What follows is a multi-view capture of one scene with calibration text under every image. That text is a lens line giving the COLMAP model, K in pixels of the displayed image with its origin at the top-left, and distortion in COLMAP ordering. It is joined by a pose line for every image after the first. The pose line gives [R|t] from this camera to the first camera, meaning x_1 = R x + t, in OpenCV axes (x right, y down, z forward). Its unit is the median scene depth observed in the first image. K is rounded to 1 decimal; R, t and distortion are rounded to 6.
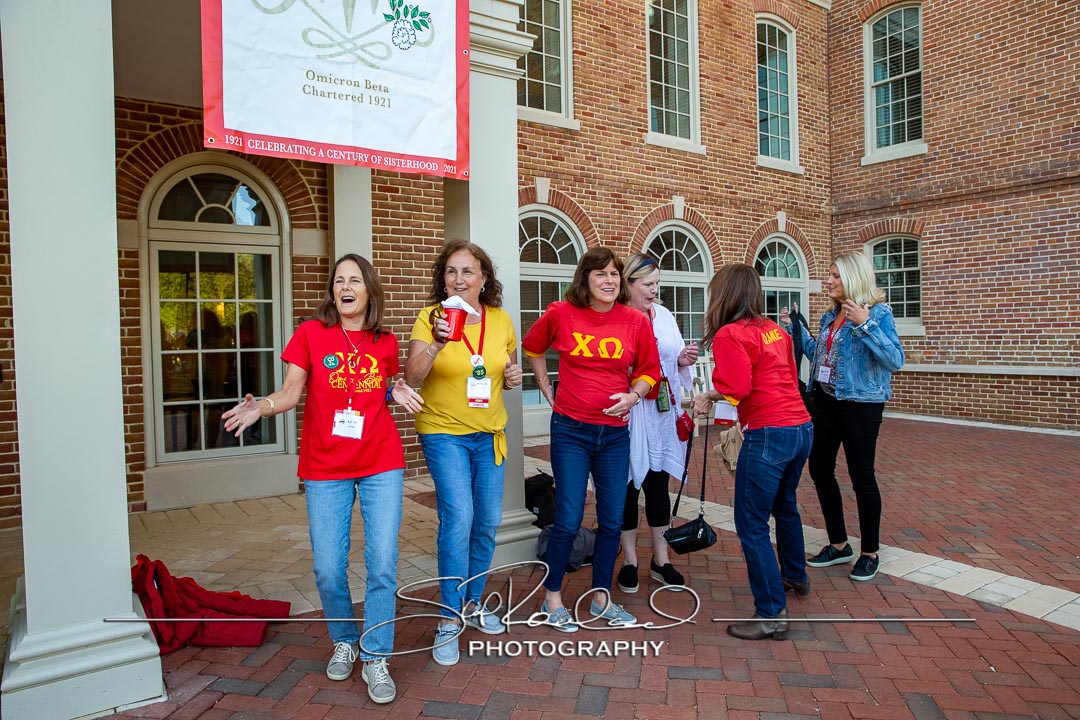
lens RADIAL K [[731.9, 0, 540.0], [0, 731.9, 360.0], [0, 0, 1]] dist [-0.107370, 0.085762]
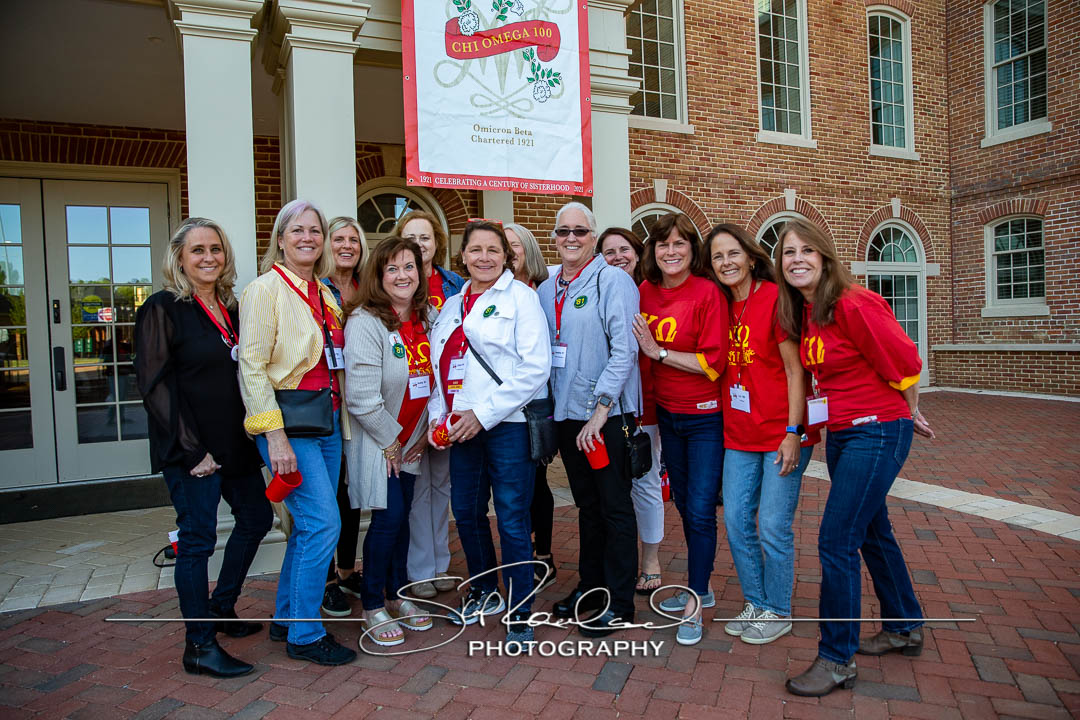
lens RADIAL K [[731.9, 0, 540.0], [0, 731.9, 360.0], [0, 0, 1]] dist [-0.107370, 0.085762]
pose [[0.984121, -0.010677, -0.177179, 0.013470], [0.012292, 0.999892, 0.008019, 0.012772], [0.177074, -0.010070, 0.984146, -0.109735]]
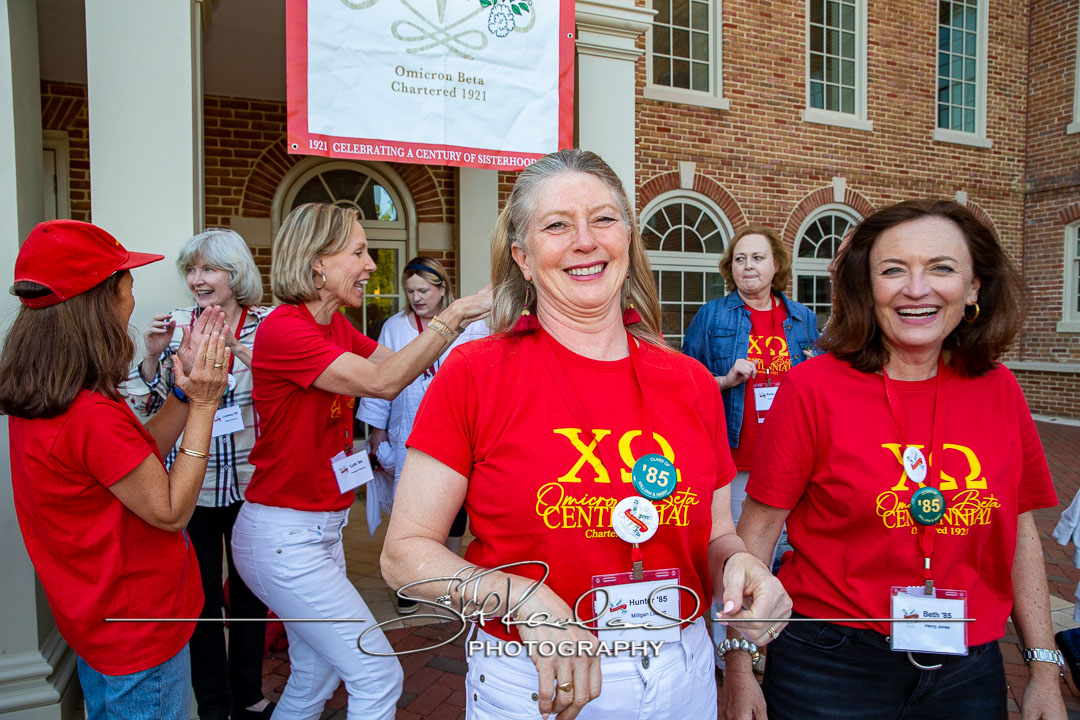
lens RADIAL K [[729.7, 0, 540.0], [0, 729.7, 360.0], [0, 0, 1]] dist [-0.113714, 0.088083]
pose [[0.976038, 0.024933, -0.216167, 0.022032], [-0.019057, 0.999391, 0.029227, -0.014432], [0.216764, -0.024407, 0.975919, 0.032827]]
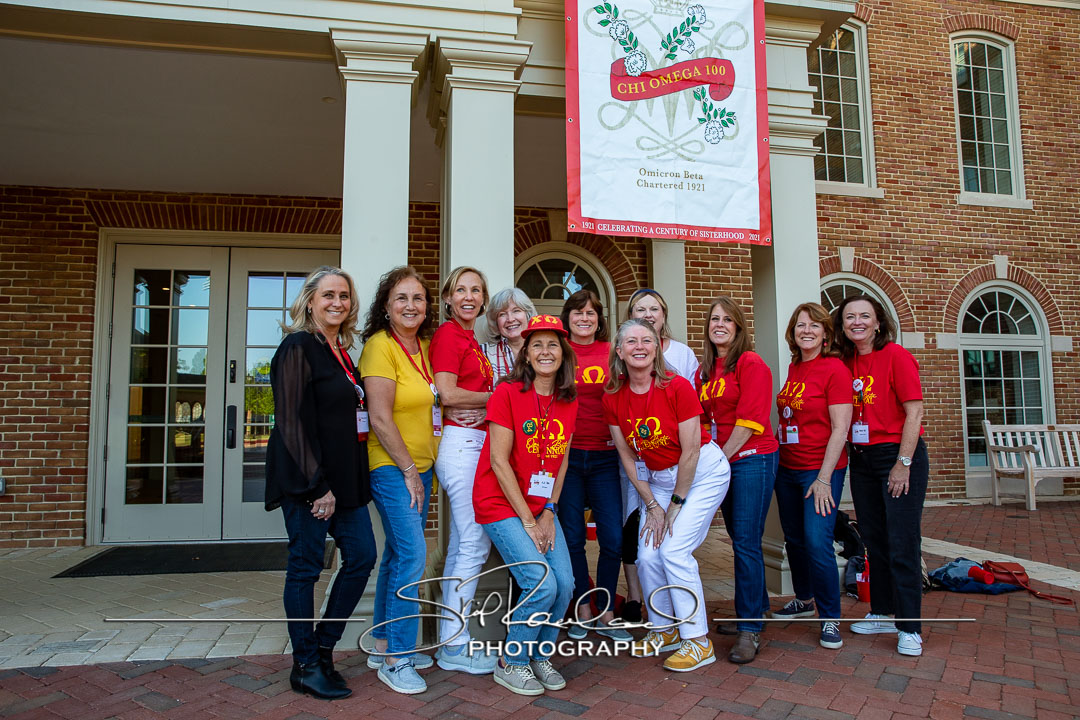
lens RADIAL K [[738.4, 0, 542.0], [0, 738.4, 357.0], [0, 0, 1]] dist [-0.105774, 0.089853]
pose [[0.918604, -0.027467, -0.394224, 0.006920], [-0.020633, 0.992887, -0.117258, 0.027203], [0.394641, 0.115848, 0.911503, -0.069991]]
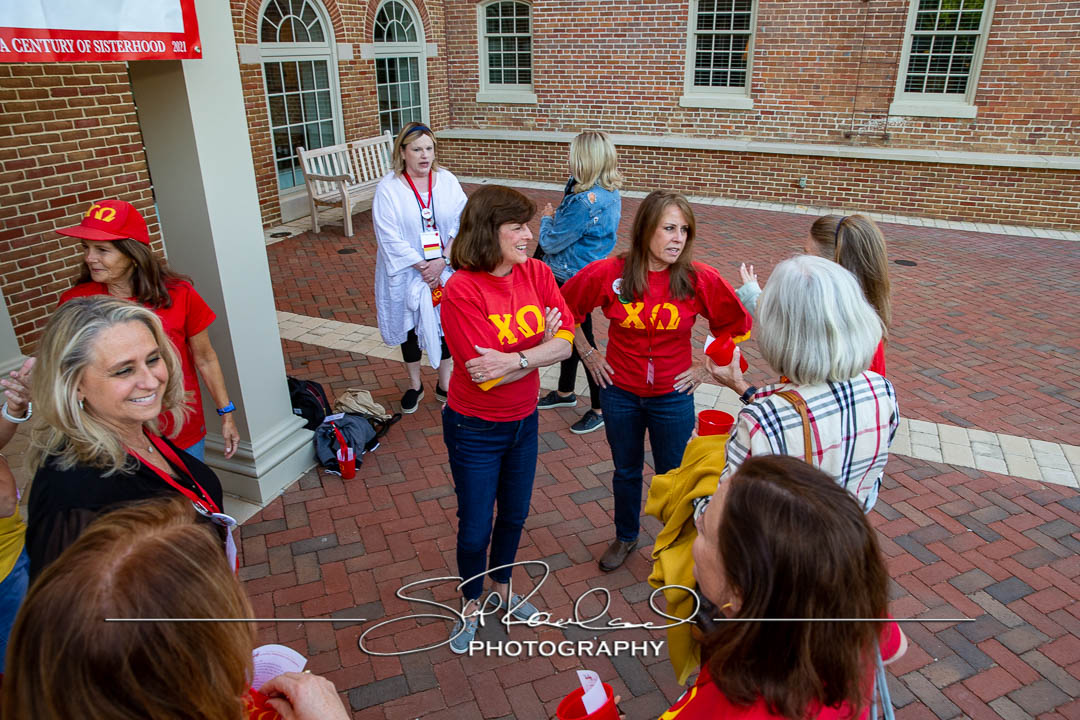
lens RADIAL K [[738.4, 0, 542.0], [0, 738.4, 357.0], [0, 0, 1]] dist [-0.105774, 0.089853]
pose [[0.835352, -0.205122, 0.510011, -0.085675], [0.010360, 0.933484, 0.358470, -0.076386], [-0.549617, -0.294164, 0.781913, 0.048548]]
